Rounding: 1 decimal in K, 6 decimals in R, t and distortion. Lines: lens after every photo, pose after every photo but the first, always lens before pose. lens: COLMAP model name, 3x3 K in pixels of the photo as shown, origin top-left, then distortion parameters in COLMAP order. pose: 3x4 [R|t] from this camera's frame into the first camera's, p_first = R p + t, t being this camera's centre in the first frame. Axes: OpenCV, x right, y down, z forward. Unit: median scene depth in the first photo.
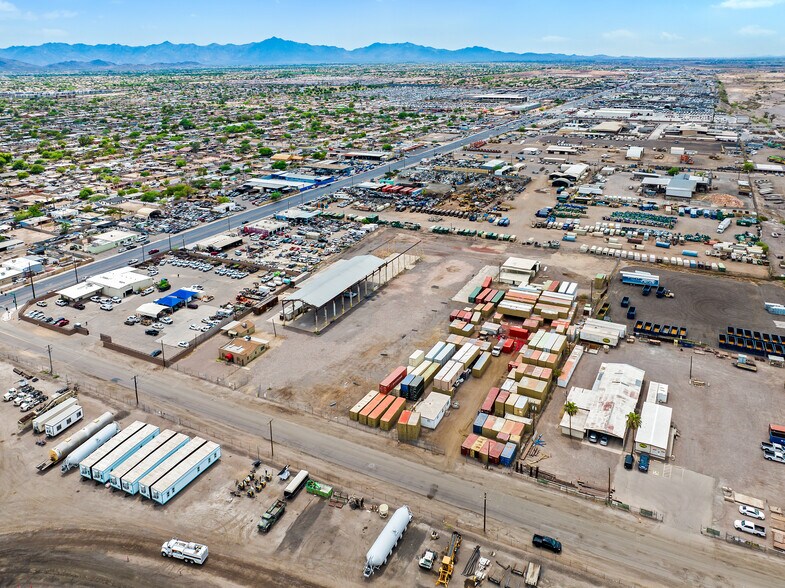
lens RADIAL K [[561.3, 0, 395.5], [0, 561.3, 271.1], [0, 0, 1]] dist [-0.032070, 0.000093]
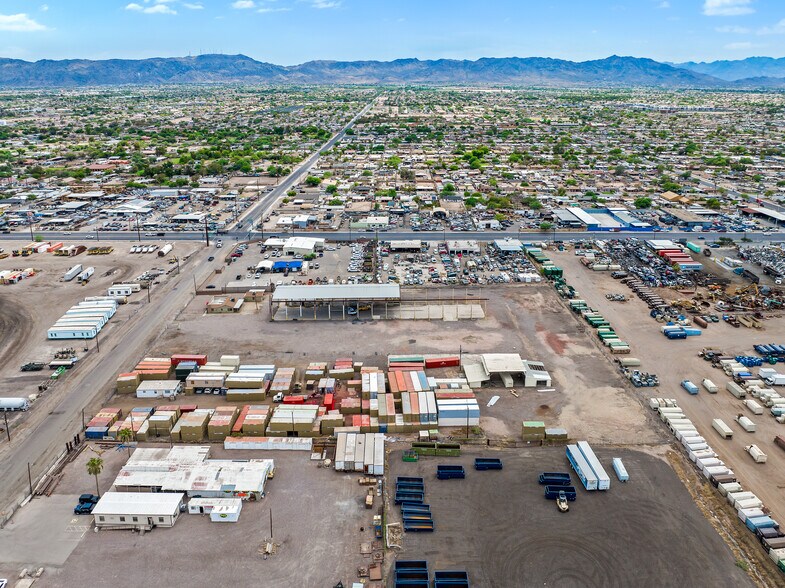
lens RADIAL K [[567.8, 0, 394.9], [0, 567.8, 270.1], [0, 0, 1]] dist [-0.031134, -0.004271]
pose [[0.469471, 0.293761, -0.832647, 1.036272], [-0.317581, 0.936099, 0.151198, -0.274488], [0.823856, 0.193450, 0.532764, 0.626115]]
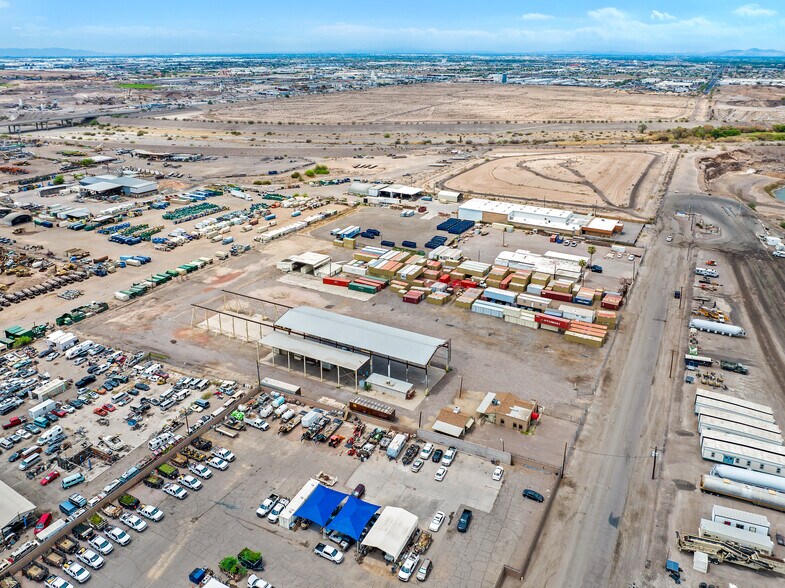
lens RADIAL K [[572.0, 0, 396.0], [0, 572.0, 269.6], [0, 0, 1]] dist [-0.032982, -0.005373]
pose [[0.018857, -0.343241, 0.939058, -0.993618], [0.355214, 0.880251, 0.314613, -0.355389], [-0.934595, 0.327634, 0.138523, 1.008152]]
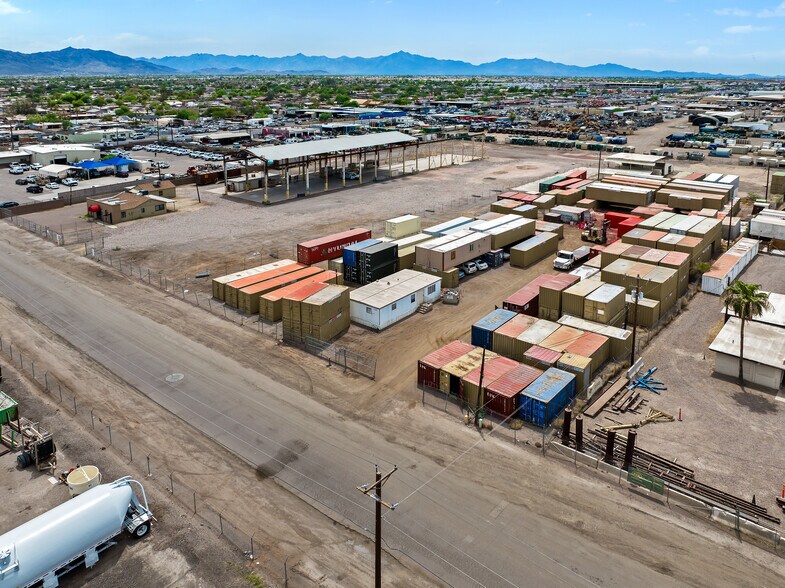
lens RADIAL K [[567.8, 0, 394.9], [0, 567.8, 270.1], [0, 0, 1]] dist [-0.031134, -0.004271]
pose [[0.977540, 0.080328, -0.194839, 0.130542], [-0.086753, 0.995925, -0.024655, 0.203643], [0.192065, 0.041004, 0.980525, 0.485931]]
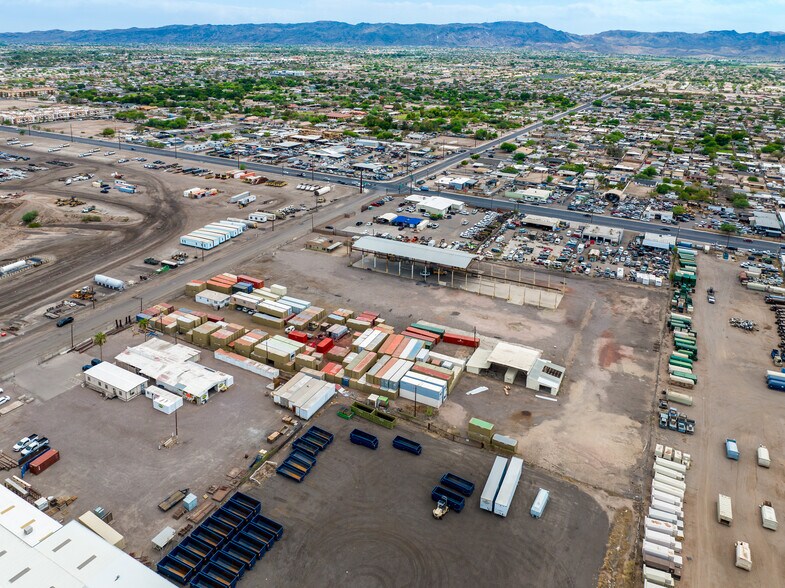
lens RADIAL K [[568.8, 0, 393.3], [0, 568.8, 248.0], [0, 0, 1]] dist [-0.034300, -0.003635]
pose [[-0.001674, 0.353043, -0.935606, 1.125037], [-0.375913, 0.866762, 0.327738, -0.407677], [0.926653, 0.352255, 0.131263, 1.012872]]
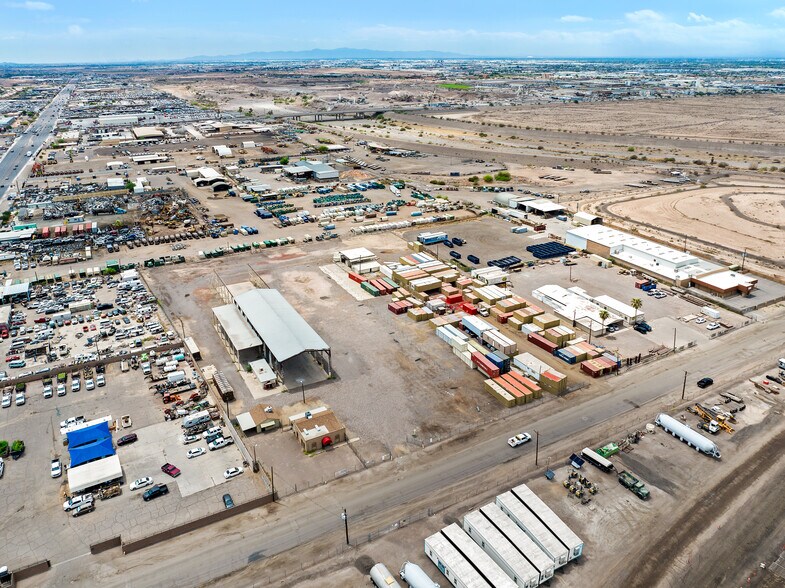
lens RADIAL K [[567.8, 0, 394.9], [0, 567.8, 270.1], [0, 0, 1]] dist [-0.031134, -0.004271]
pose [[0.560485, -0.281977, 0.778682, -0.783704], [0.292381, 0.947078, 0.132504, -0.142317], [-0.774835, 0.153405, 0.613268, 0.421907]]
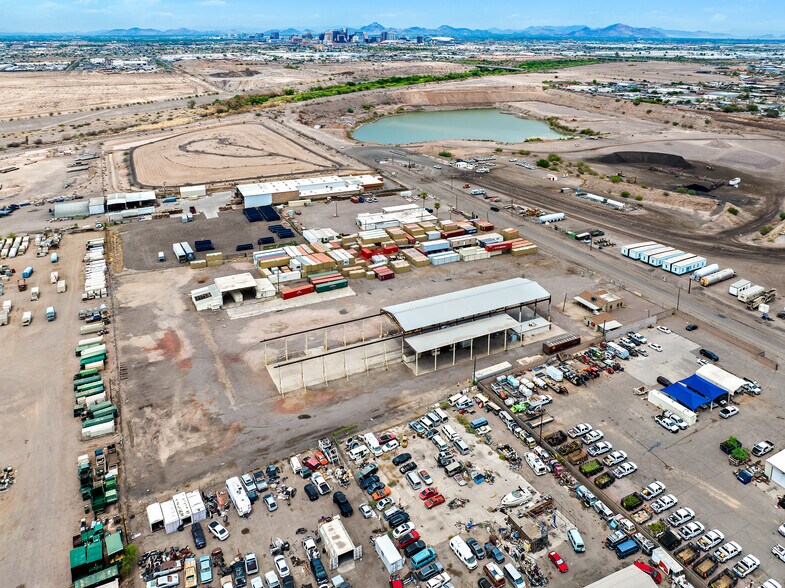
lens RADIAL K [[548.2, 0, 404.5], [0, 548.2, 293.4], [0, 0, 1]] dist [-0.024010, -0.004215]
pose [[-0.812494, -0.241419, 0.530632, -0.530462], [0.214094, 0.723052, 0.656780, -0.632637], [-0.542234, 0.647235, -0.535789, 1.790302]]
